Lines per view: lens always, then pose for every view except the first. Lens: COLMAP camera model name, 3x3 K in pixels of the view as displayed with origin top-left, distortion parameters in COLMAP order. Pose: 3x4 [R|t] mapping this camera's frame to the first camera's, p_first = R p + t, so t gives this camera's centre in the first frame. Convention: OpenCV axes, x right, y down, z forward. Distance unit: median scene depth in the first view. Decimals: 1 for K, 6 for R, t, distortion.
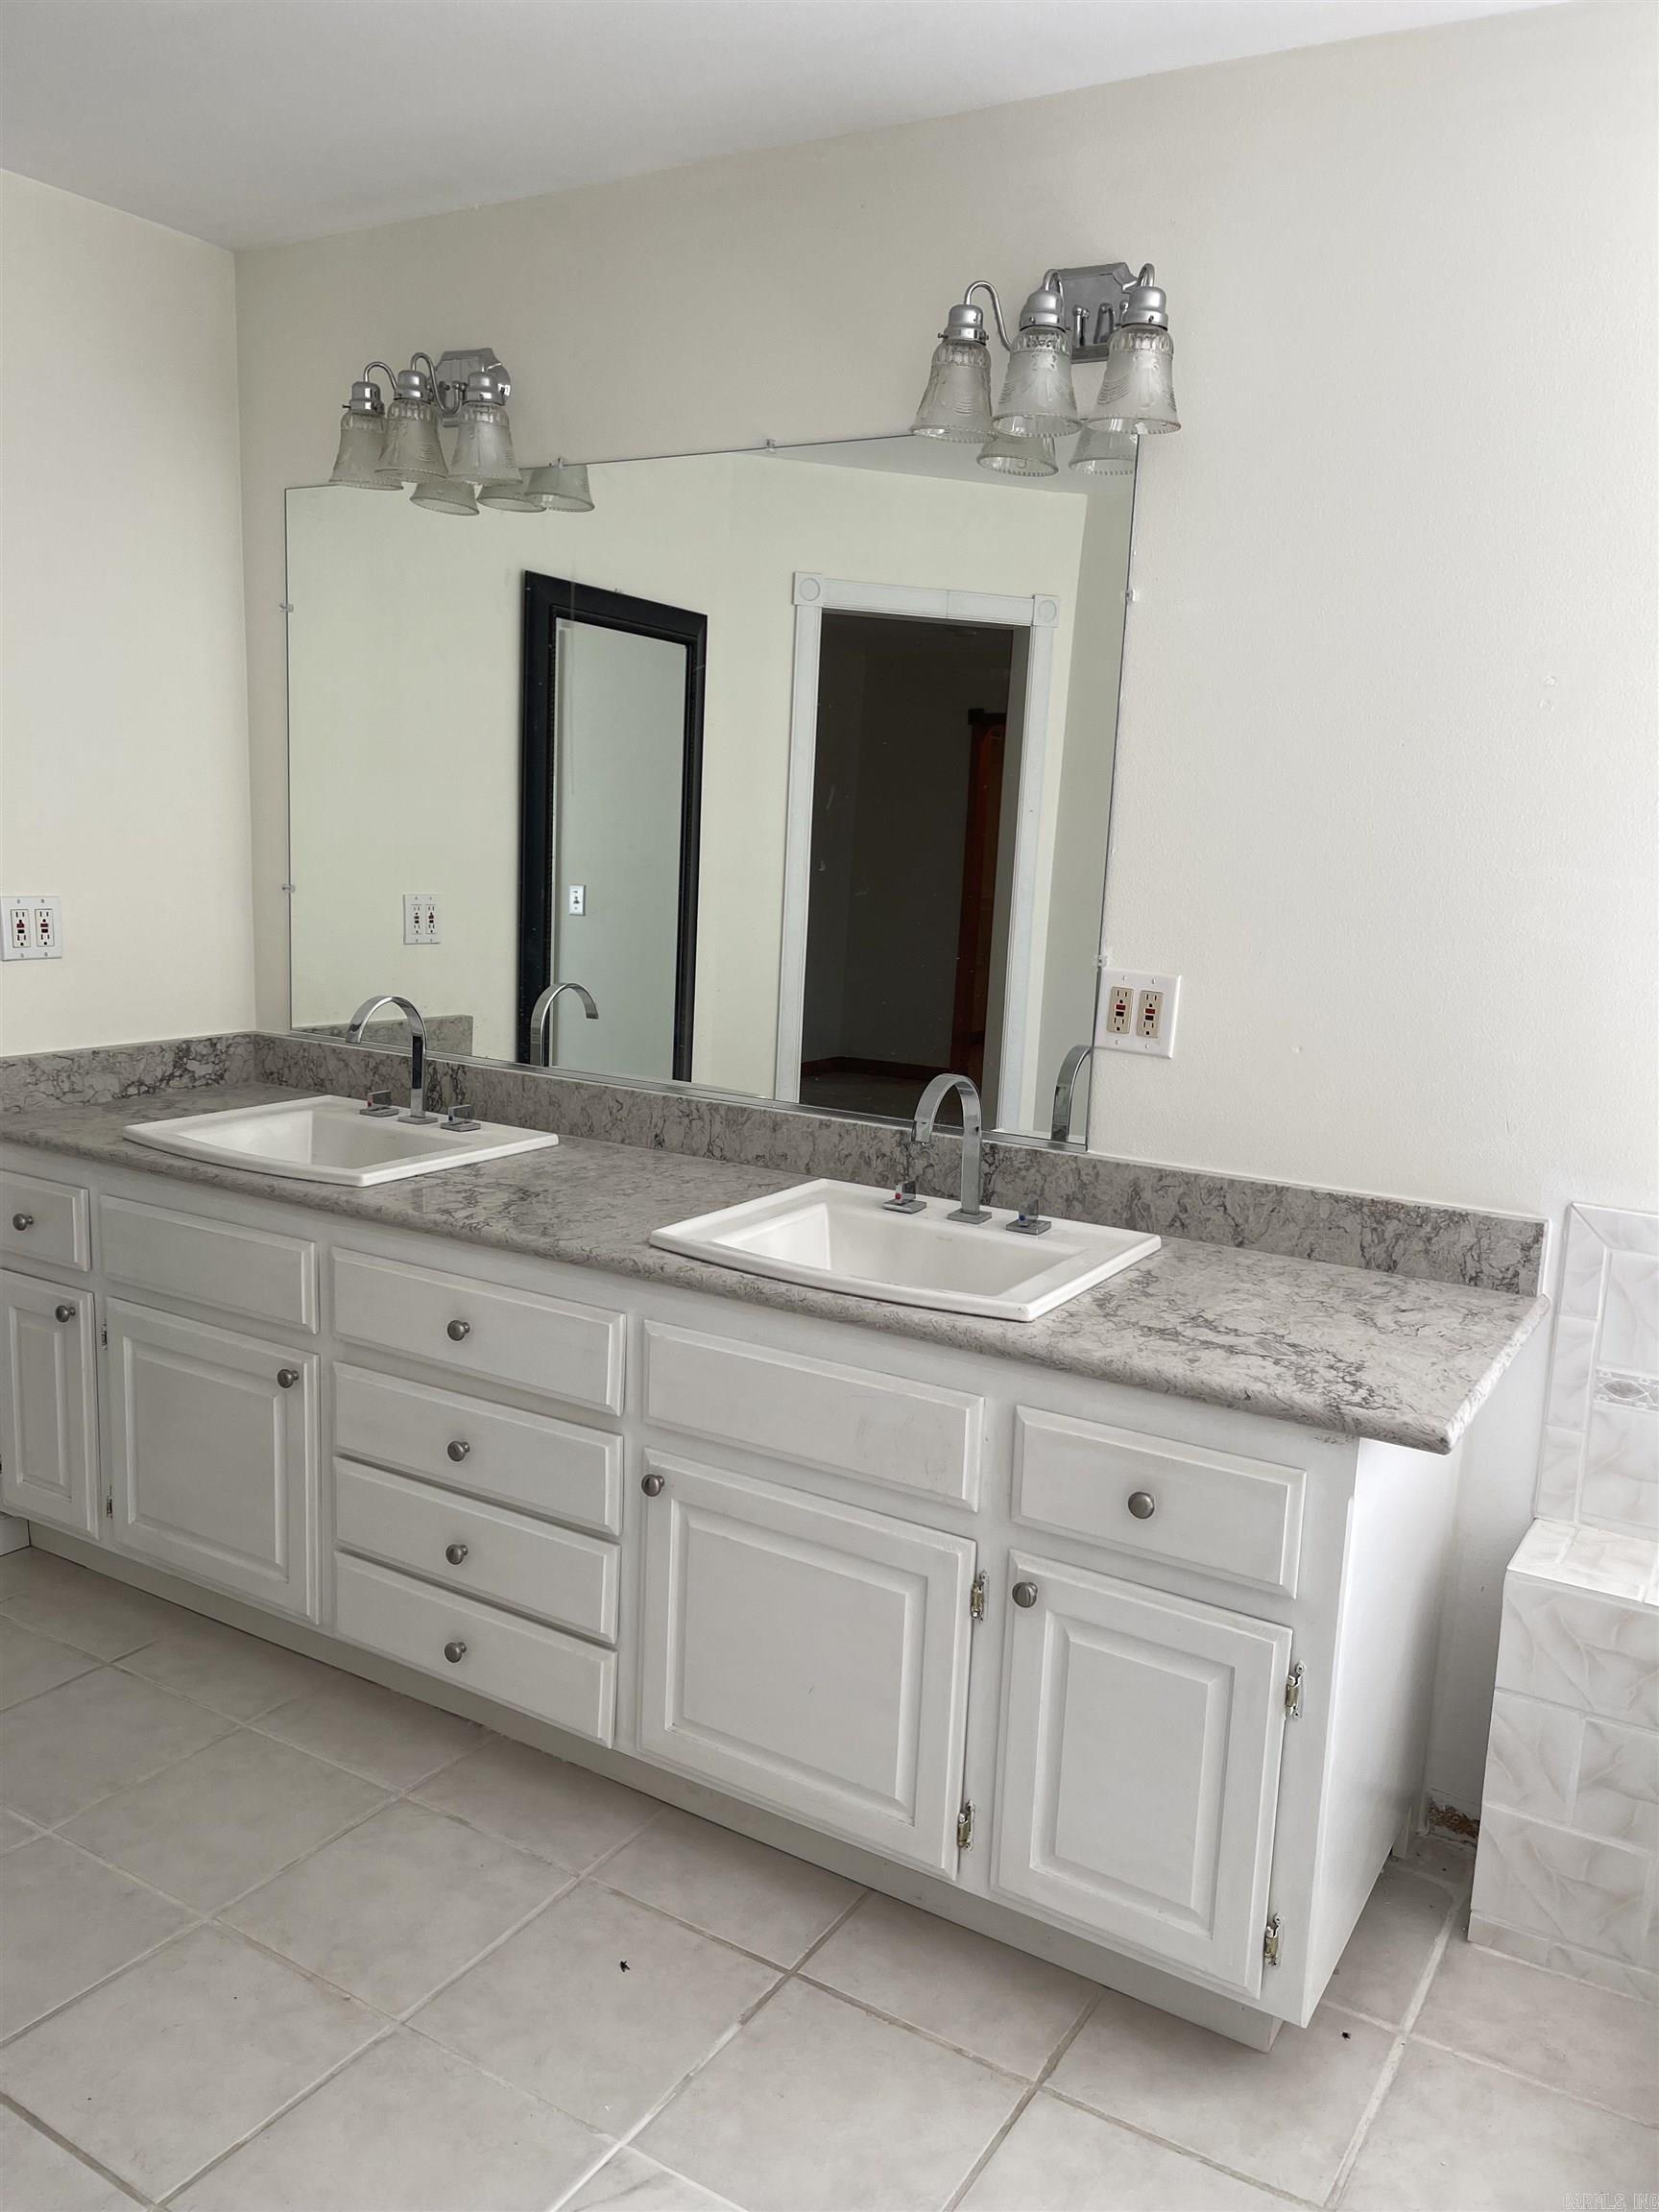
lens RADIAL K [[1683.2, 0, 835.7], [0, 1683.2, 1104.9], [0, 0, 1]] dist [0.042104, -0.050611]
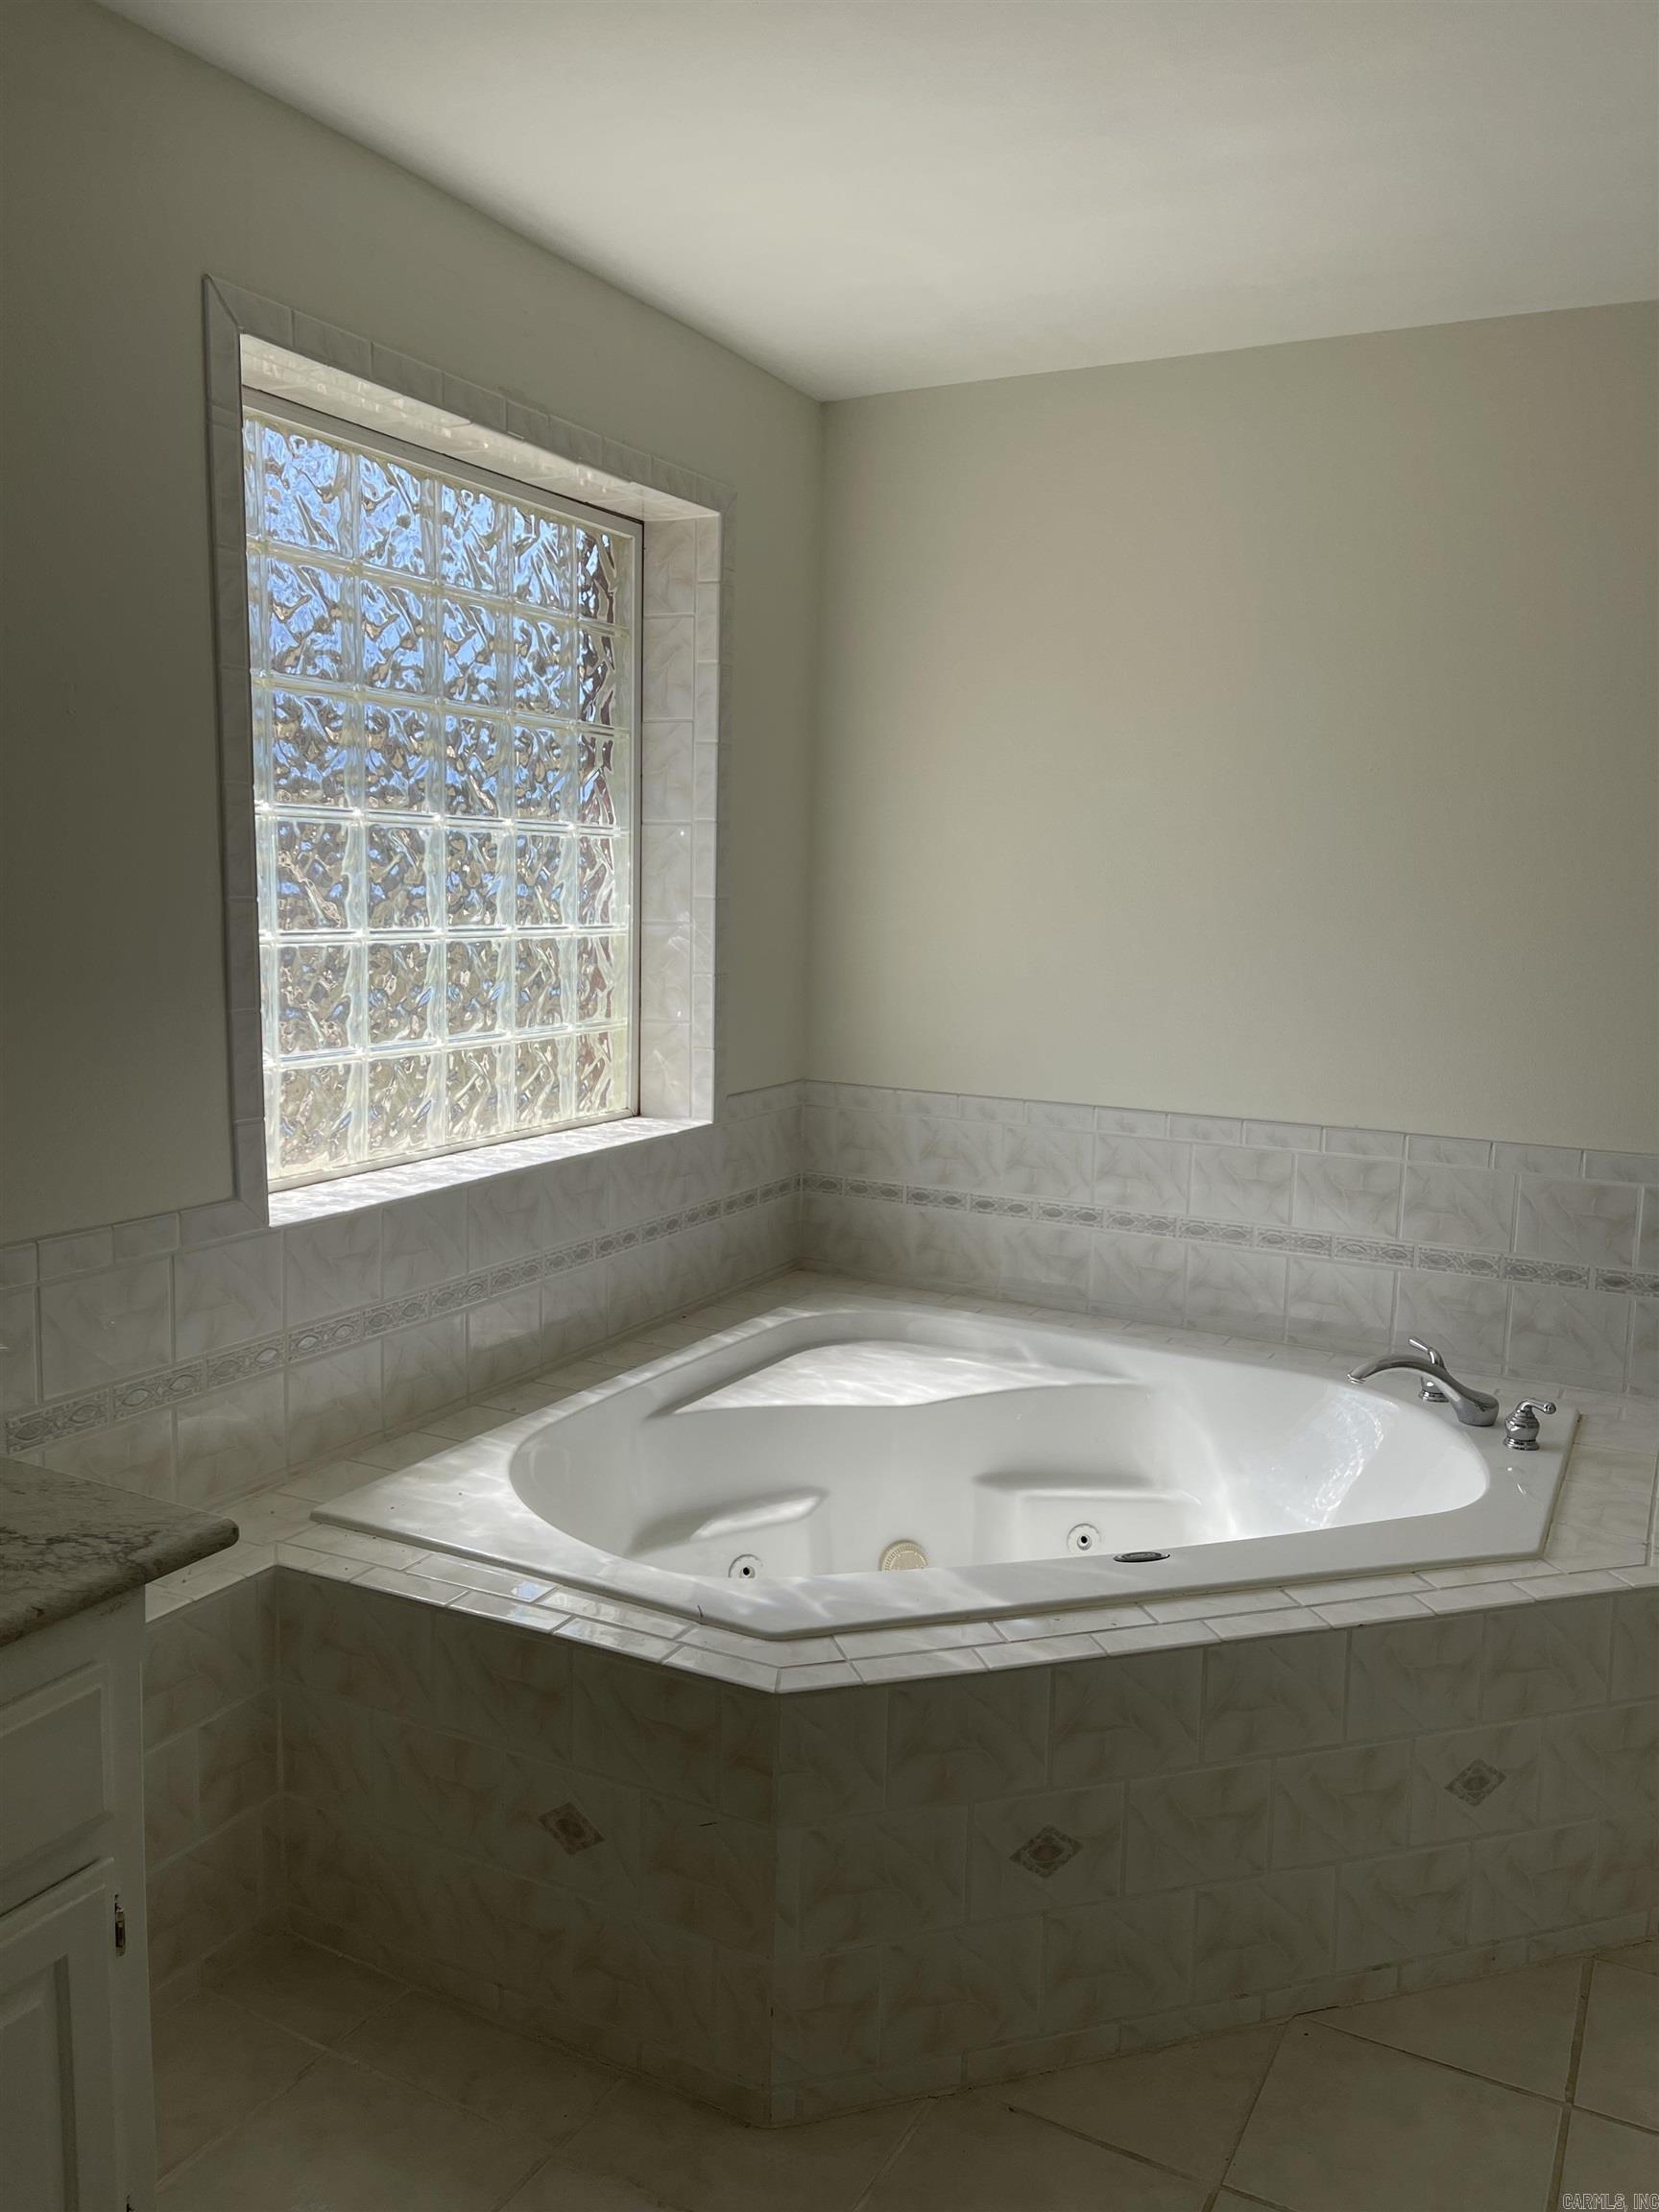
lens RADIAL K [[1683.2, 0, 829.9], [0, 1683.2, 1120.5], [0, 0, 1]] dist [0.042104, -0.050611]
pose [[-0.065497, -0.184503, 0.980647, -0.354855], [0.134958, 0.972090, 0.191907, -0.101337], [-0.988684, 0.144915, -0.038769, 0.484029]]
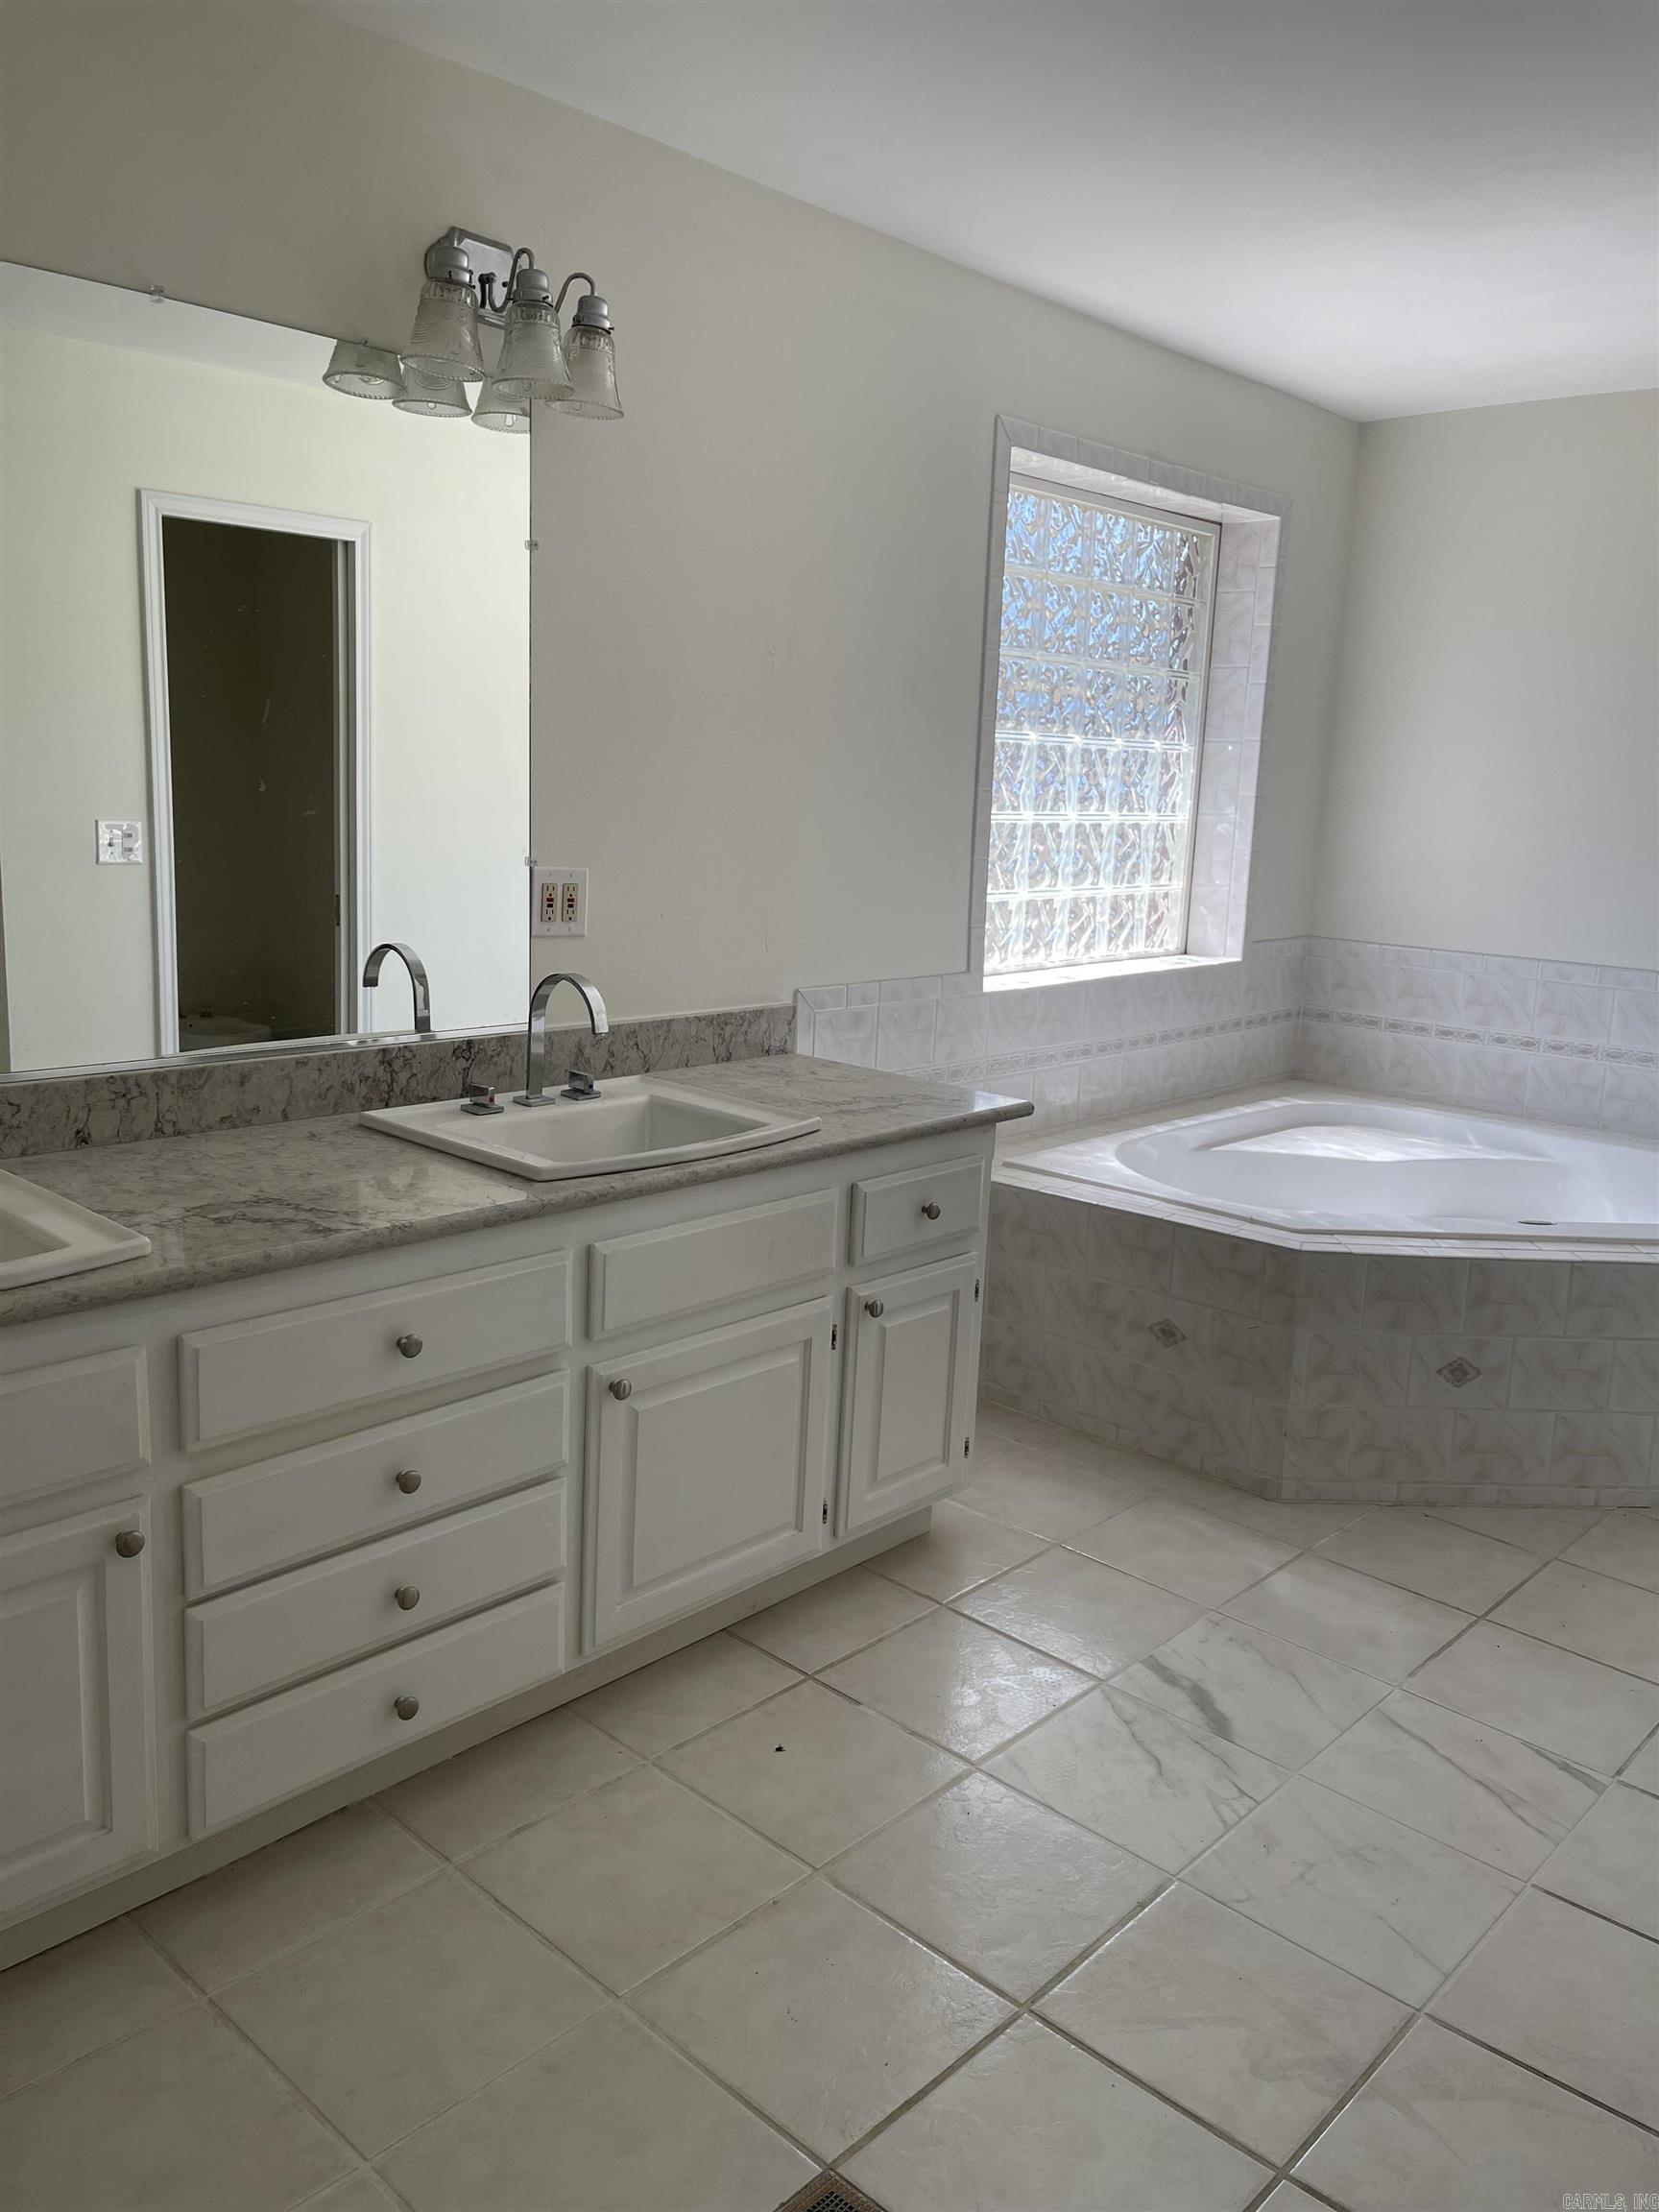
lens RADIAL K [[1683.2, 0, 839.9], [0, 1683.2, 1099.8], [0, 0, 1]] dist [0.042104, -0.050611]
pose [[0.193552, -0.221114, 0.955849, -0.971046], [0.127217, 0.971703, 0.199021, -0.133918], [-0.972807, 0.083079, 0.216204, 0.571618]]
